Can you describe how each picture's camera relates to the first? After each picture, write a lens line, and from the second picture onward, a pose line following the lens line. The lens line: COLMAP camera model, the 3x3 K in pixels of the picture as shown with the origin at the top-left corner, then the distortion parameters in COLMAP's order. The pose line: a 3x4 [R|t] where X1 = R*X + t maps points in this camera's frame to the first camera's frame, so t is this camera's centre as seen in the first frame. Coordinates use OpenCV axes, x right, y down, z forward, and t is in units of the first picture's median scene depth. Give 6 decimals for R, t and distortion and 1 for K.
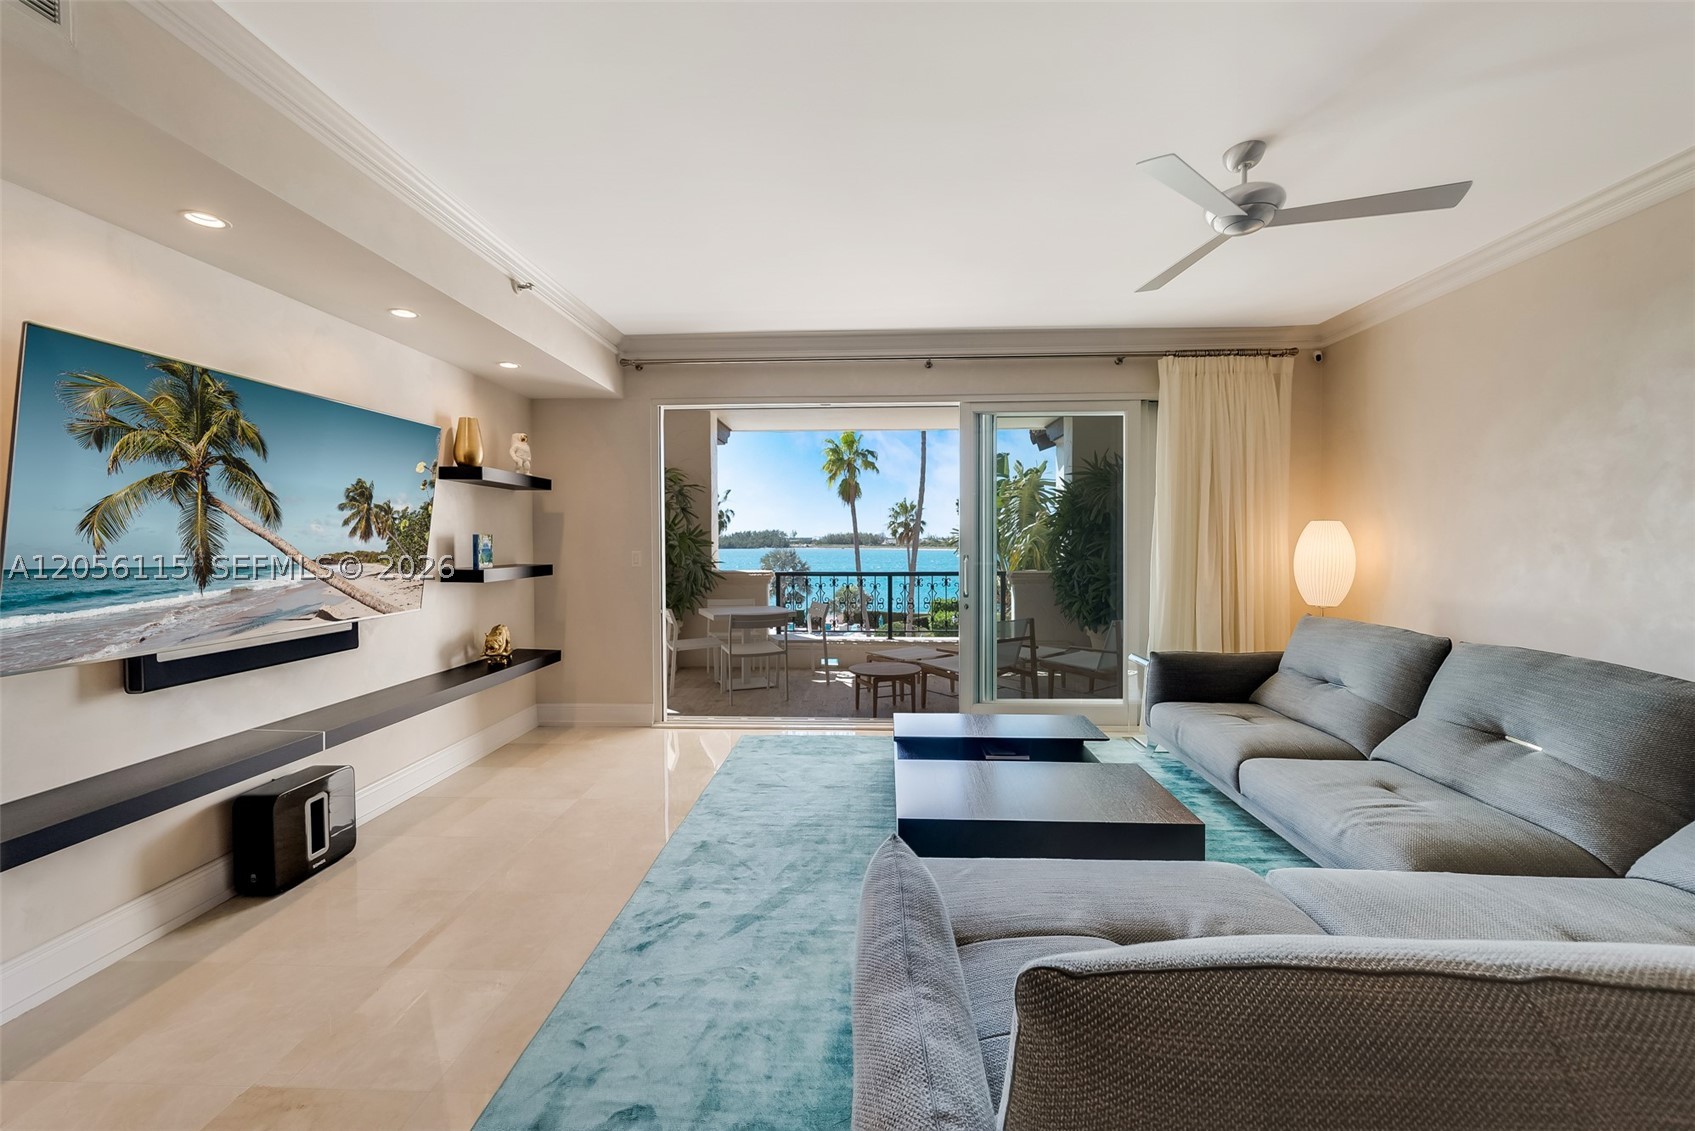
lens RADIAL K [[647.5, 0, 855.7], [0, 647.5, 552.4], [0, 0, 1]] dist [0.000247, -0.000098]
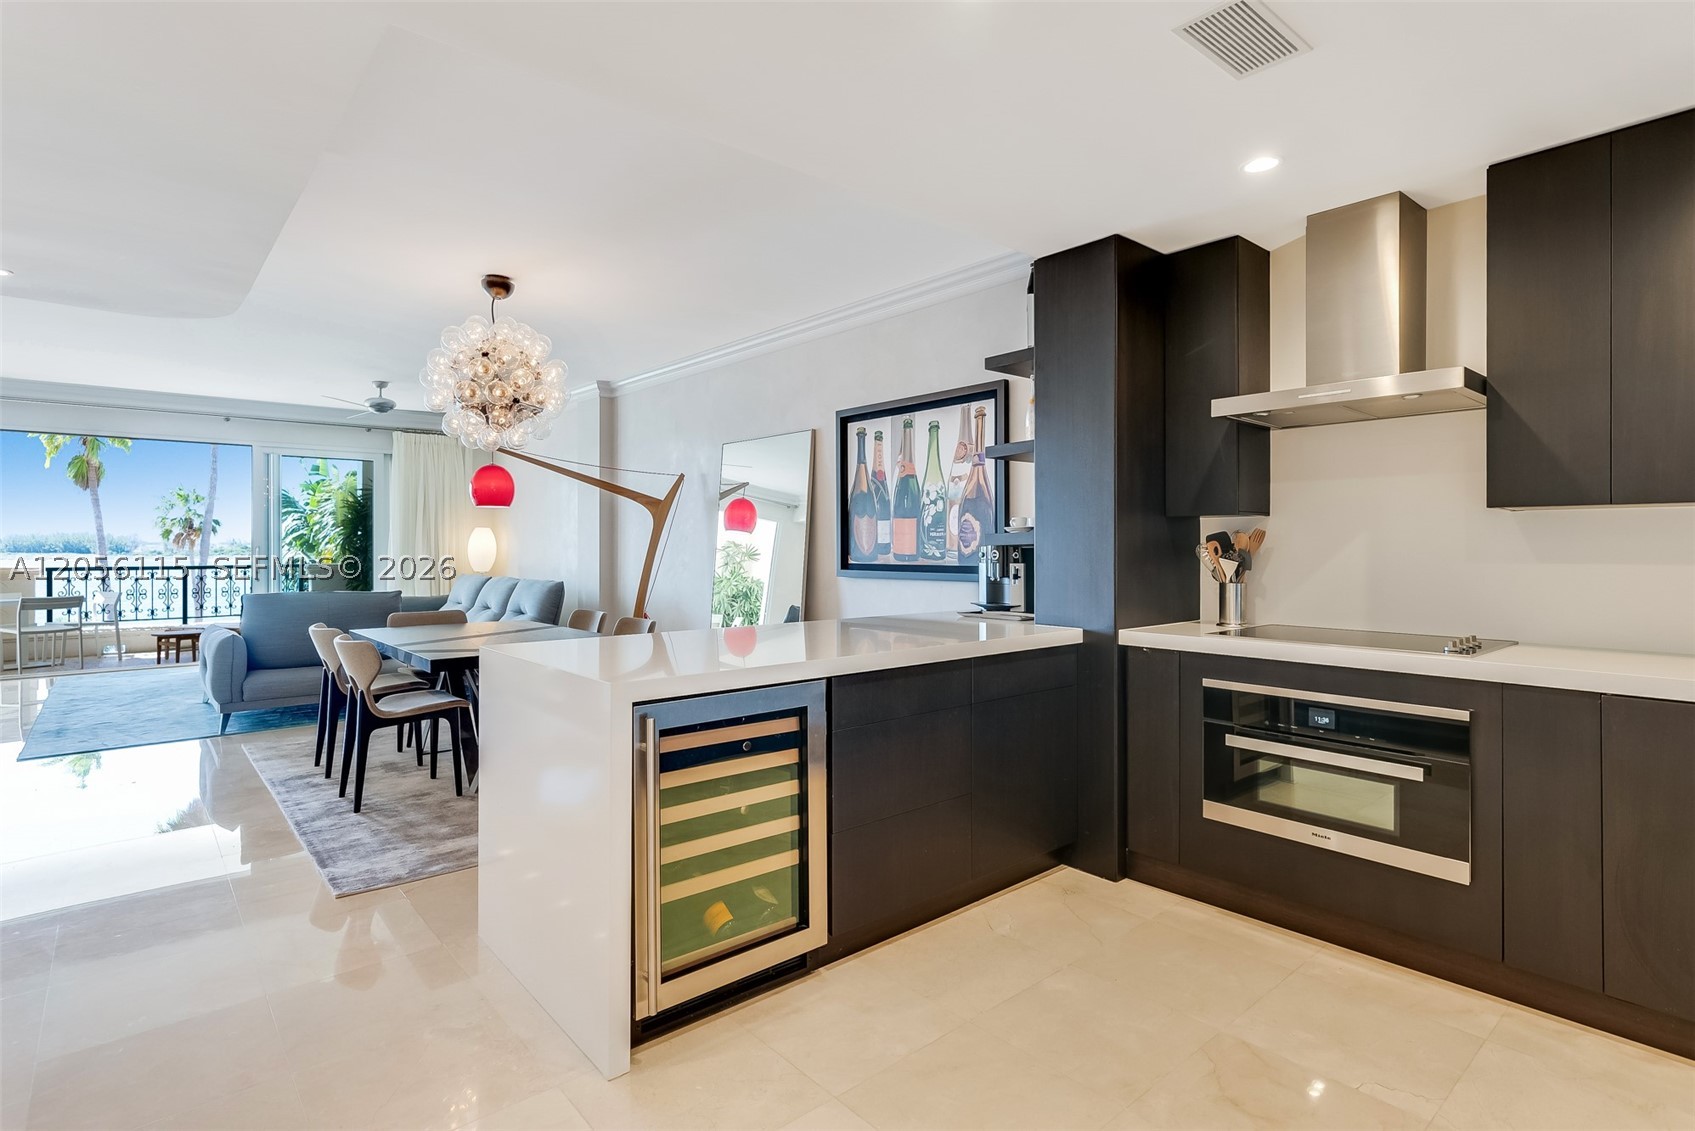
lens RADIAL K [[869.1, 0, 858.5], [0, 869.1, 550.4], [0, 0, 1]] dist [0.004408, 0.000724]
pose [[0.739191, -0.000104, 0.673496, -0.163227], [0.010533, 0.999879, -0.011406, 0.050720], [-0.673413, 0.015525, 0.739103, -1.455971]]
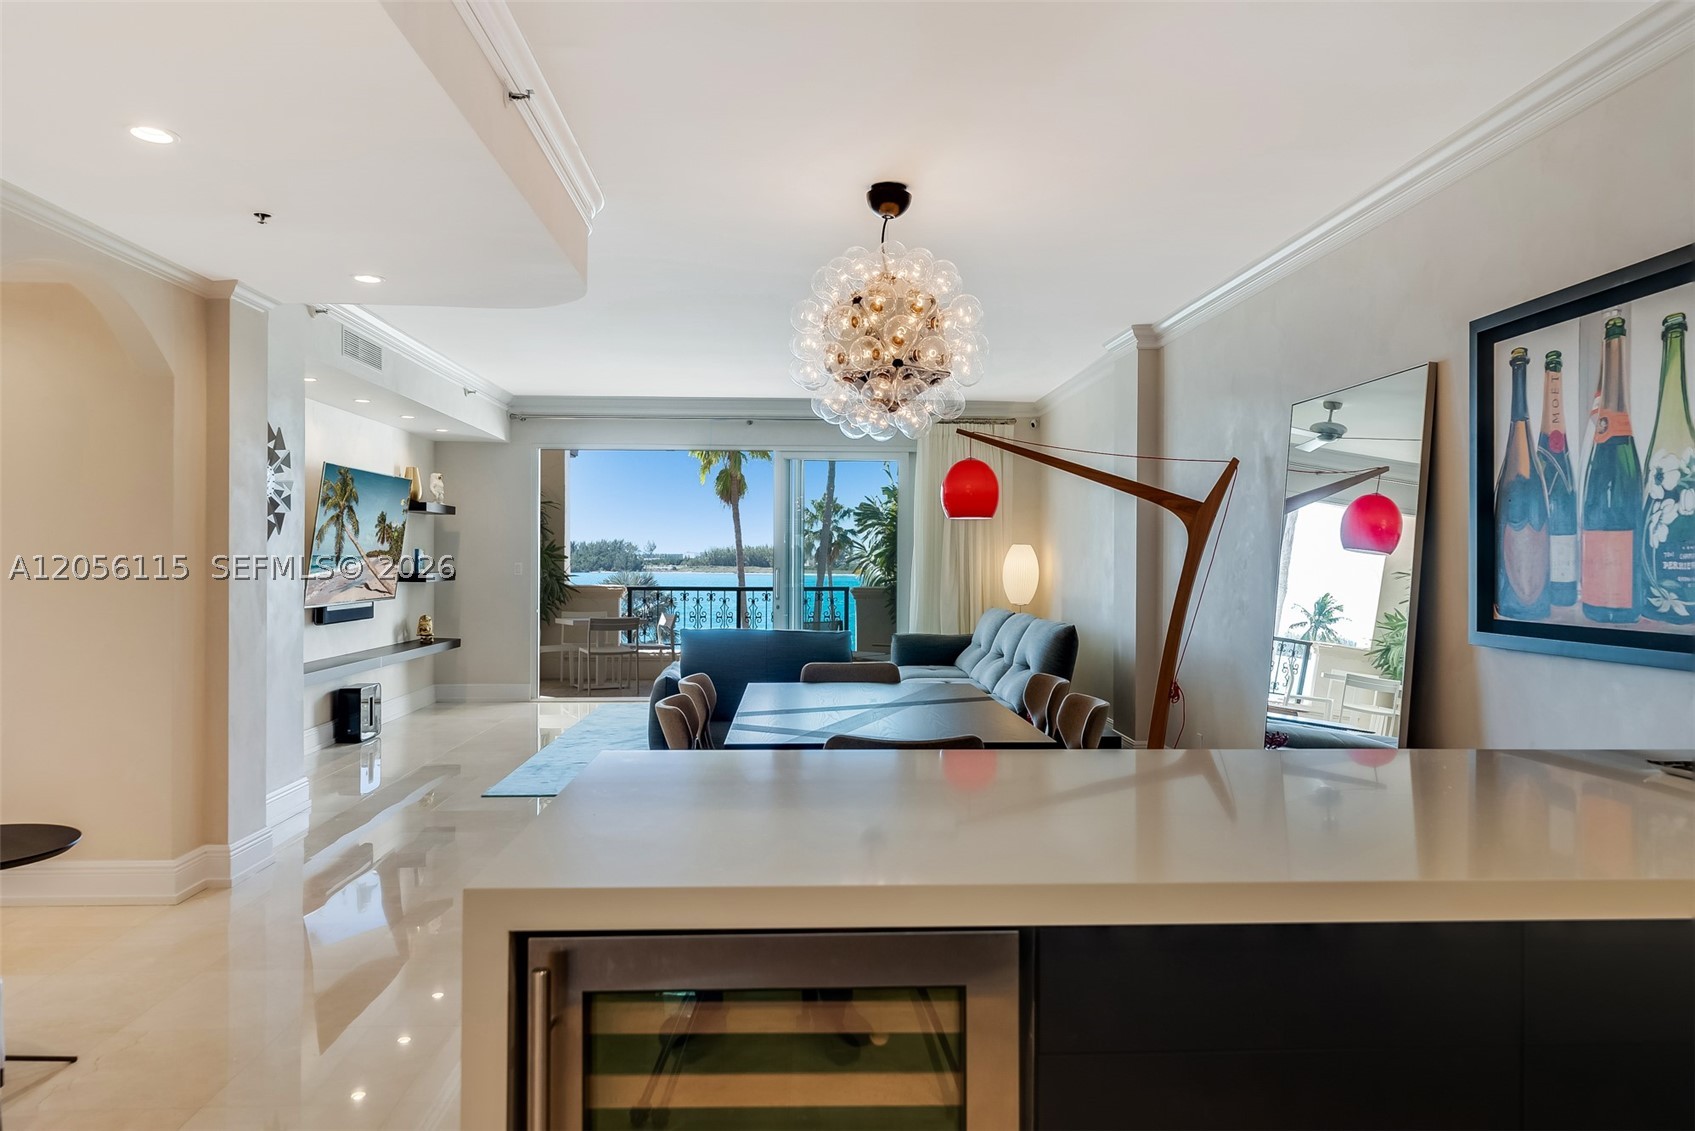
lens RADIAL K [[1160.8, 0, 828.3], [0, 1160.8, 562.0], [0, 0, 1]] dist [-0.001744, 0.000827]
pose [[0.998379, 0.009570, 0.056103, 0.142232], [-0.008620, 0.999816, -0.017134, 0.031429], [-0.056257, 0.016623, 0.998278, -1.336549]]
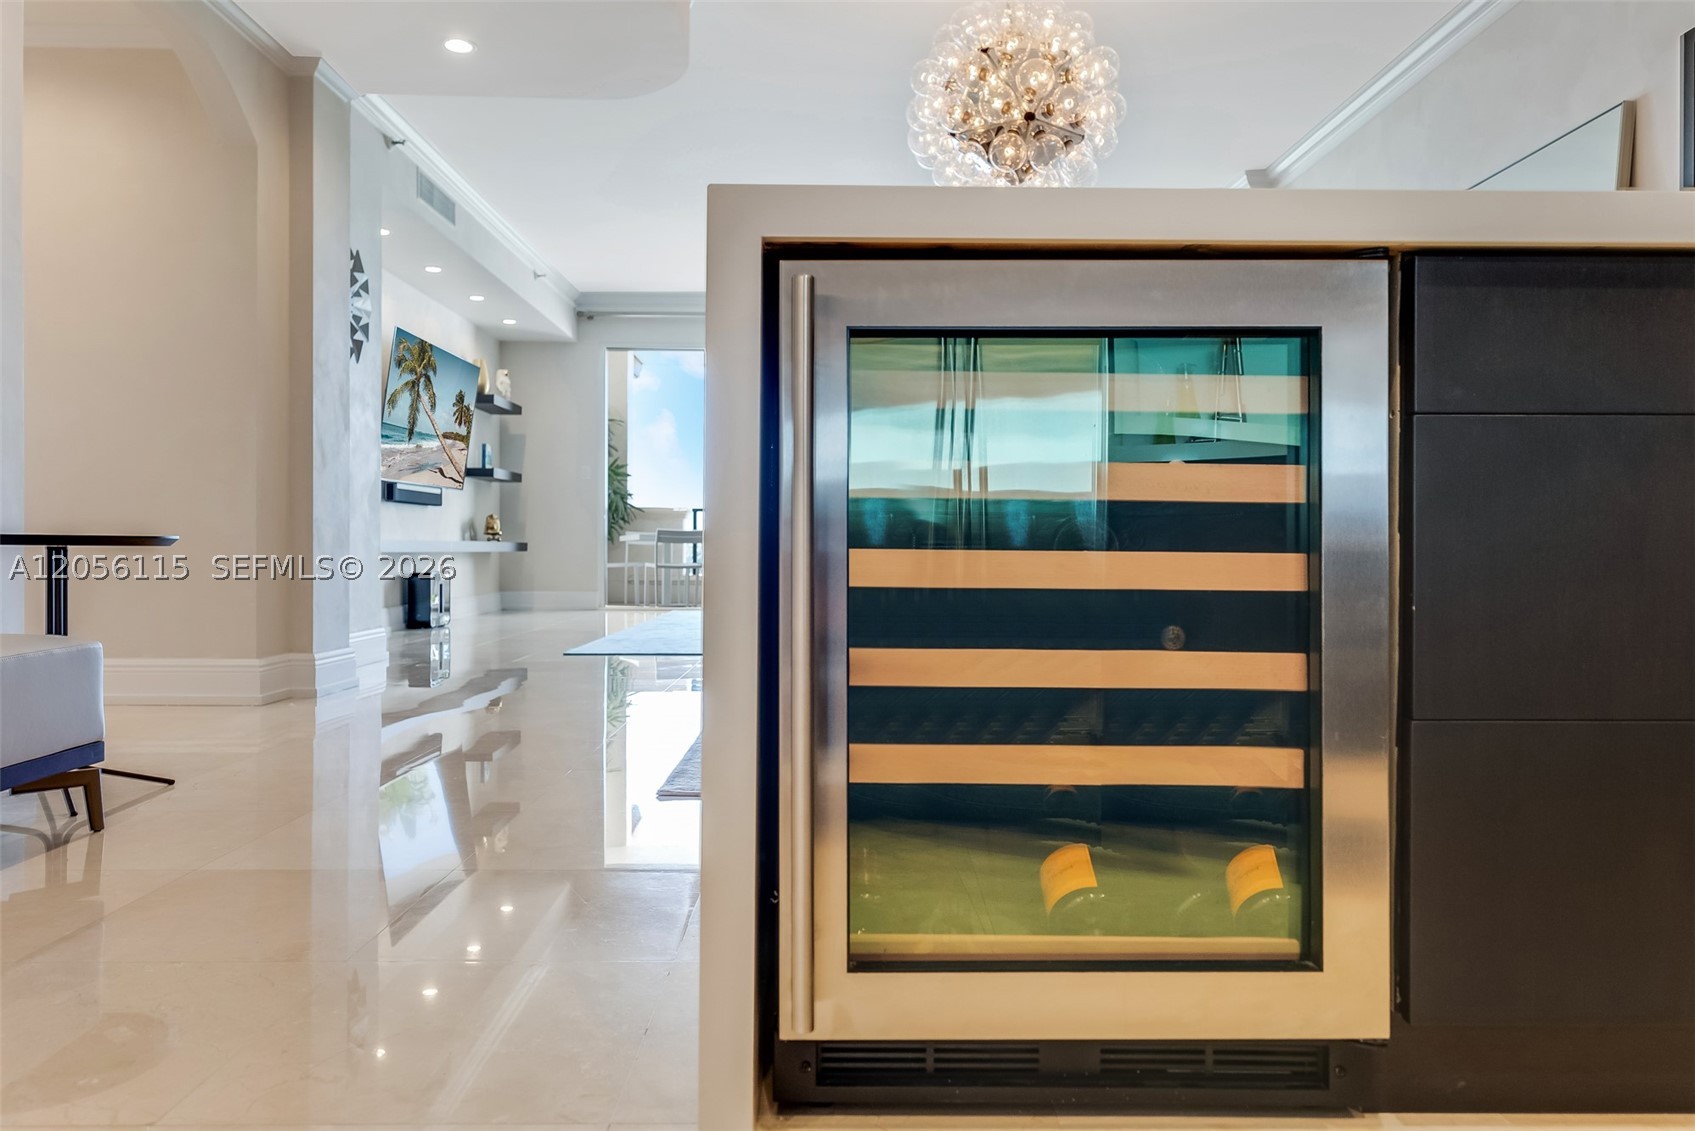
lens RADIAL K [[1160.8, 0, 835.2], [0, 1160.8, 573.5], [0, 0, 1]] dist [-0.001744, 0.000827]
pose [[0.999554, 0.011748, 0.027466, 0.081636], [-0.011728, 0.999931, -0.000884, 0.205139], [-0.027475, 0.000561, 0.999622, -1.264561]]
